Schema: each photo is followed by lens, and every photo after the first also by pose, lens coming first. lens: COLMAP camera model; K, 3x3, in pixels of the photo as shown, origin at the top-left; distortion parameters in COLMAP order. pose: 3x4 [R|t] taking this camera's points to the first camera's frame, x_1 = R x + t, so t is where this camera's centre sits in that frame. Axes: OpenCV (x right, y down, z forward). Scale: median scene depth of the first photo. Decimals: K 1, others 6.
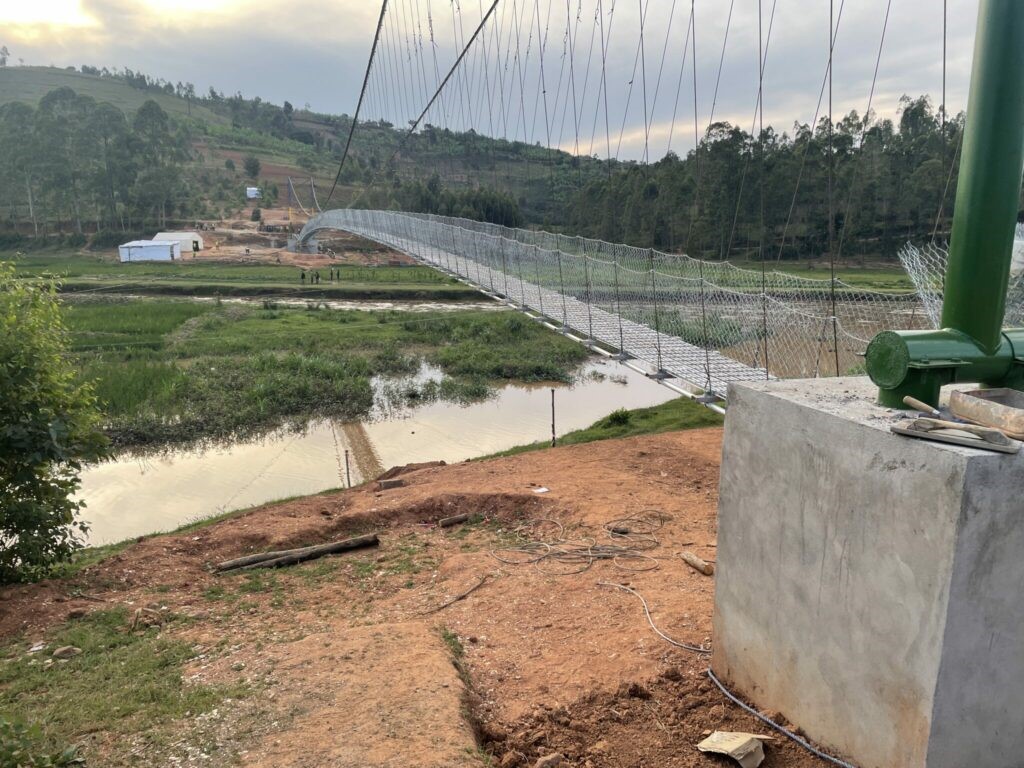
lens RADIAL K [[768.2, 0, 508.3], [0, 768.2, 379.8], [0, 0, 1]] dist [0.089114, -0.111340]
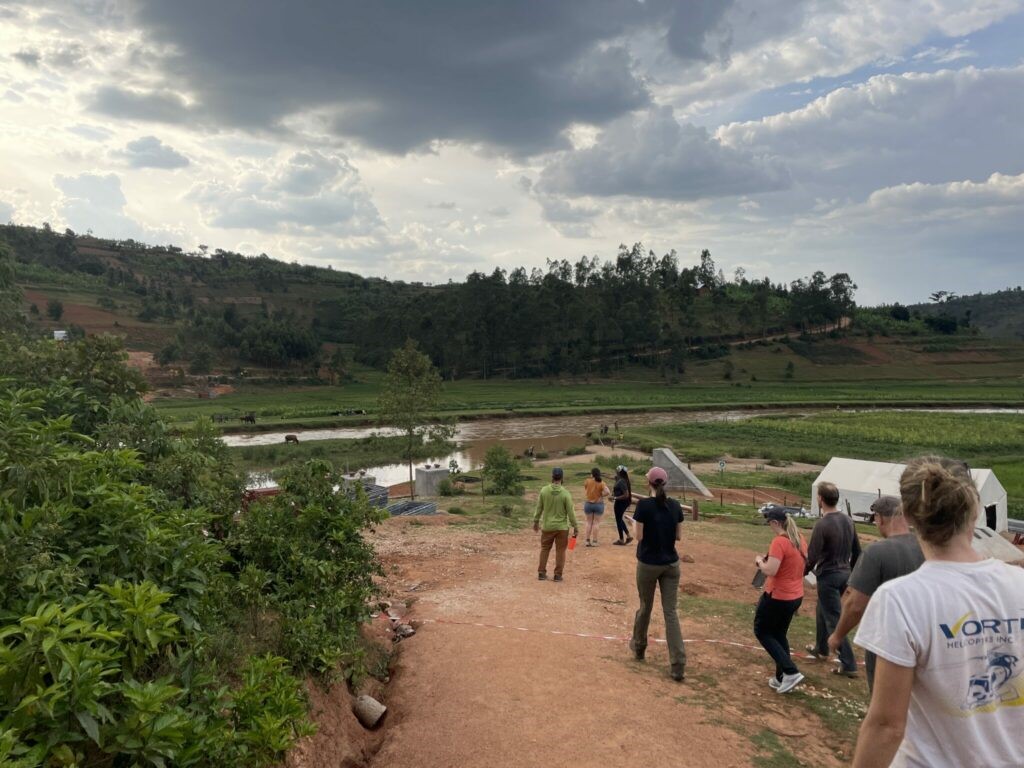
lens RADIAL K [[768.2, 0, 505.6], [0, 768.2, 378.1], [0, 0, 1]] dist [0.089114, -0.111340]
pose [[0.967135, -0.034553, 0.251906, -0.001759], [0.069088, 0.989160, -0.129571, 0.003485], [-0.244699, 0.142716, 0.959038, -0.164766]]
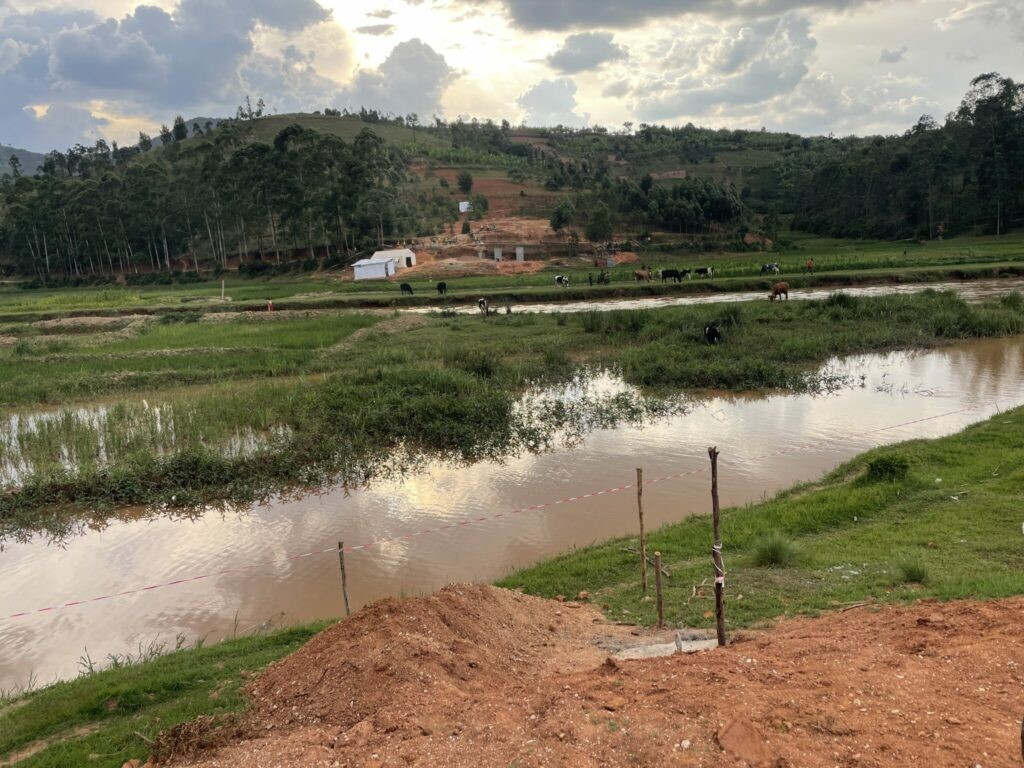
lens RADIAL K [[768.2, 0, 503.7], [0, 768.2, 376.8], [0, 0, 1]] dist [0.089114, -0.111340]
pose [[0.957194, -0.026517, -0.288228, 0.004817], [0.023078, 0.999616, -0.015324, -0.001234], [0.288524, 0.008016, 0.957439, 0.041109]]
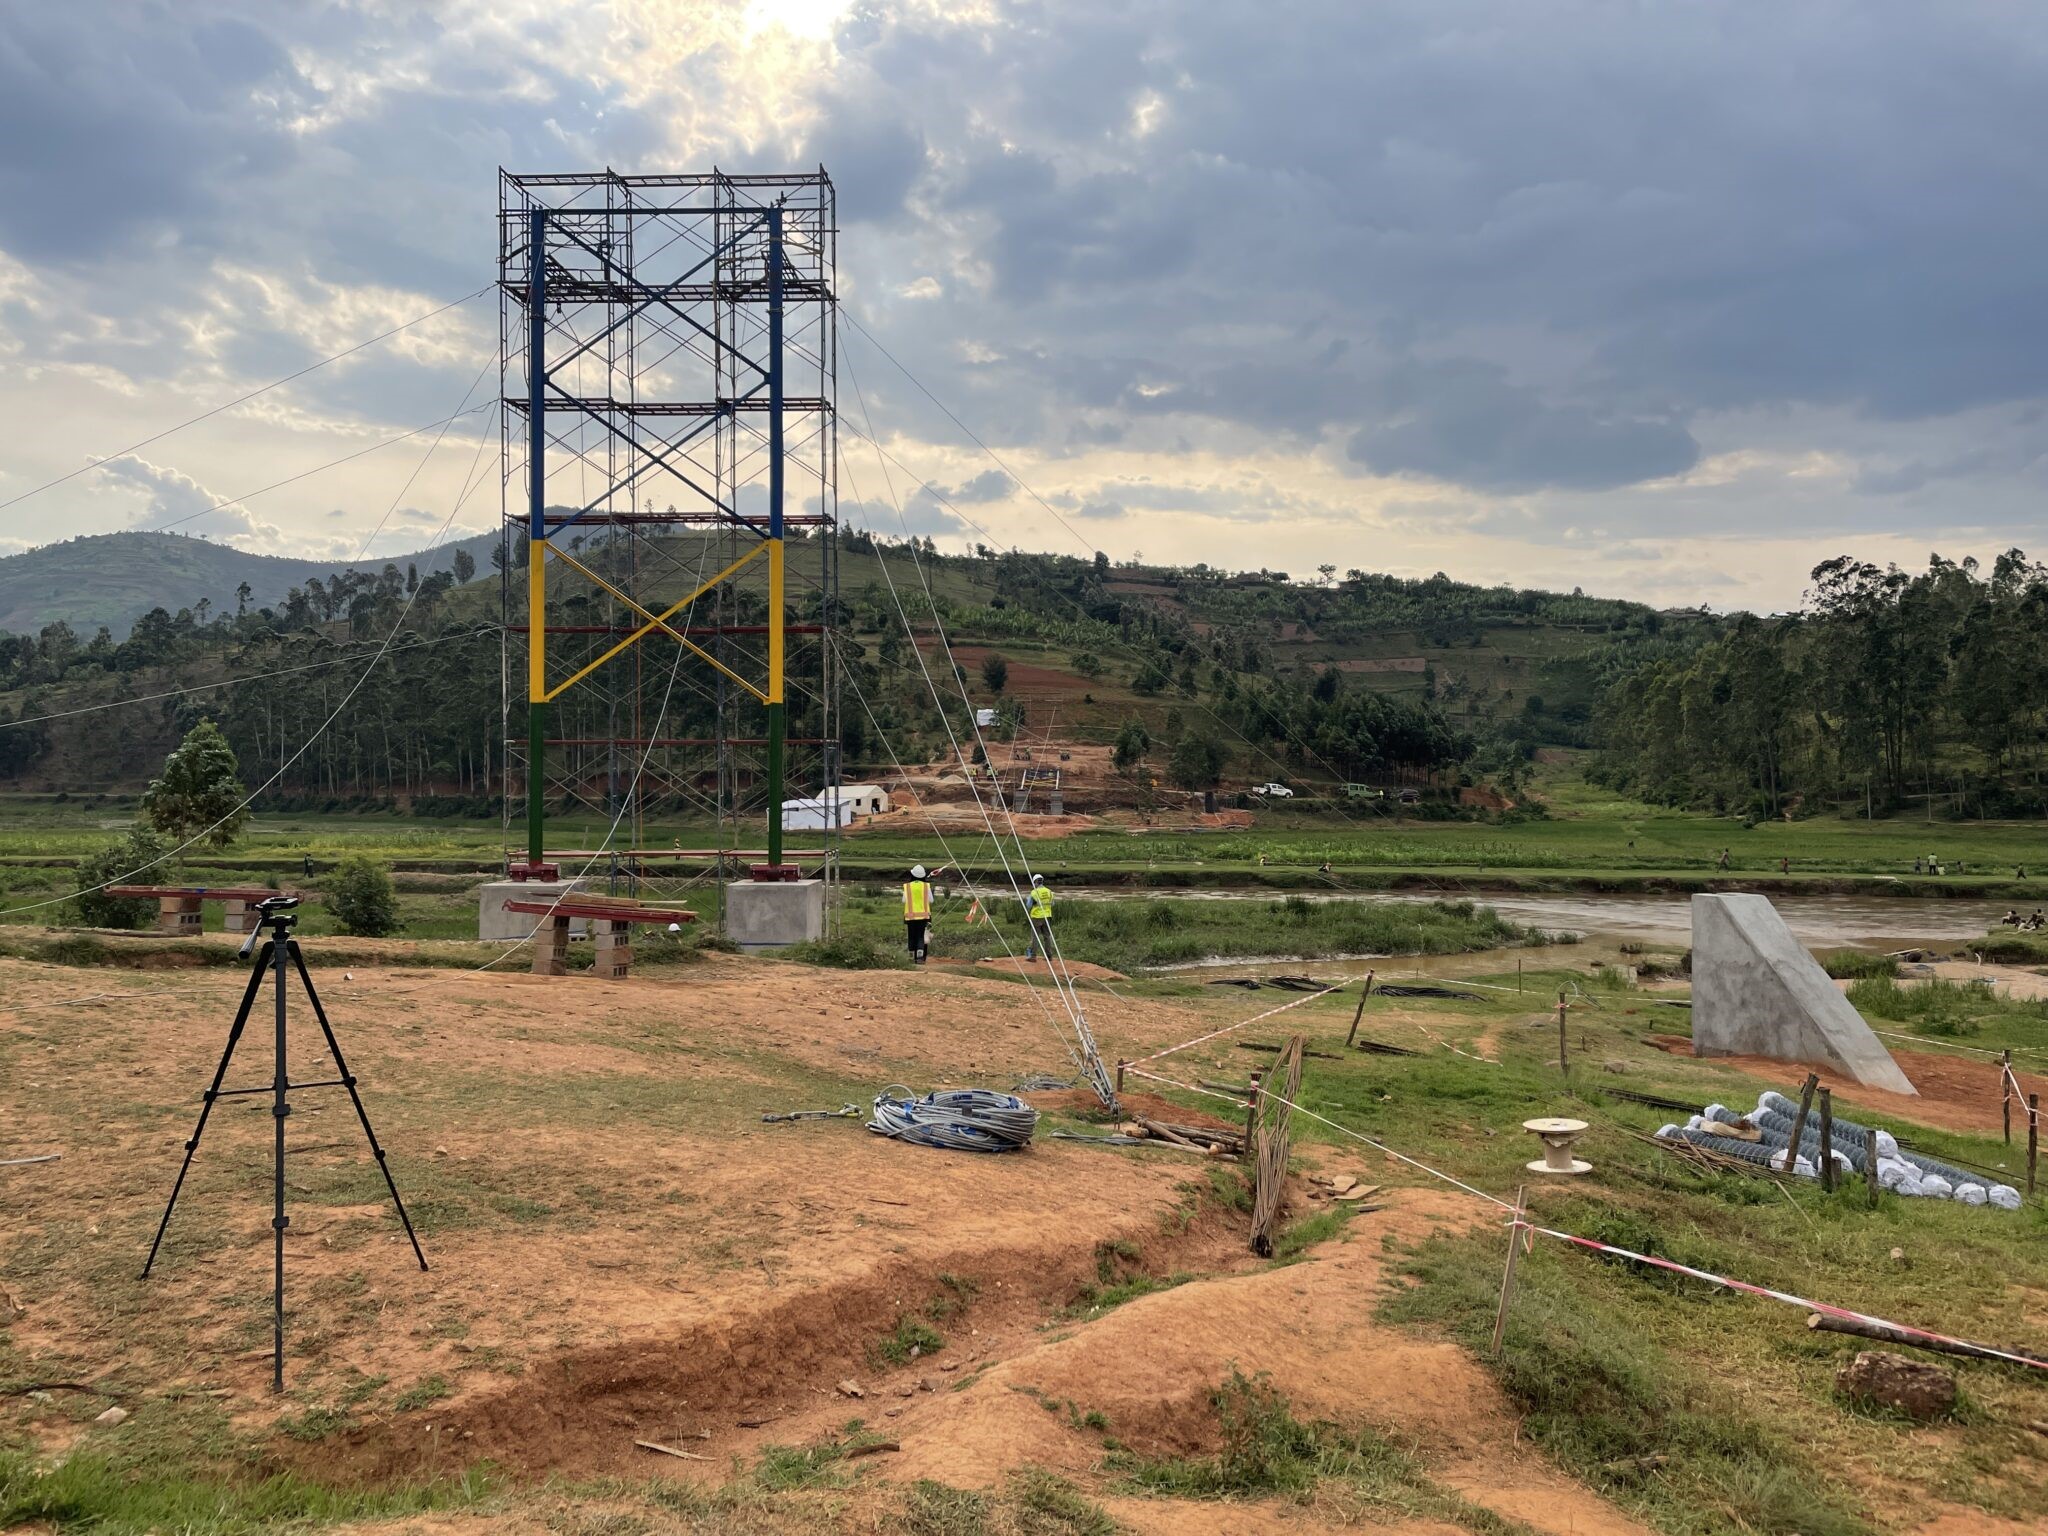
lens RADIAL K [[1536.3, 0, 1039.8], [0, 1536.3, 732.5], [0, 0, 1]] dist [0.089114, -0.111340]
pose [[0.945713, -0.027635, -0.323825, 0.087650], [-0.040658, 0.978491, -0.202245, 0.012205], [0.322449, 0.204432, 0.924248, -0.088066]]
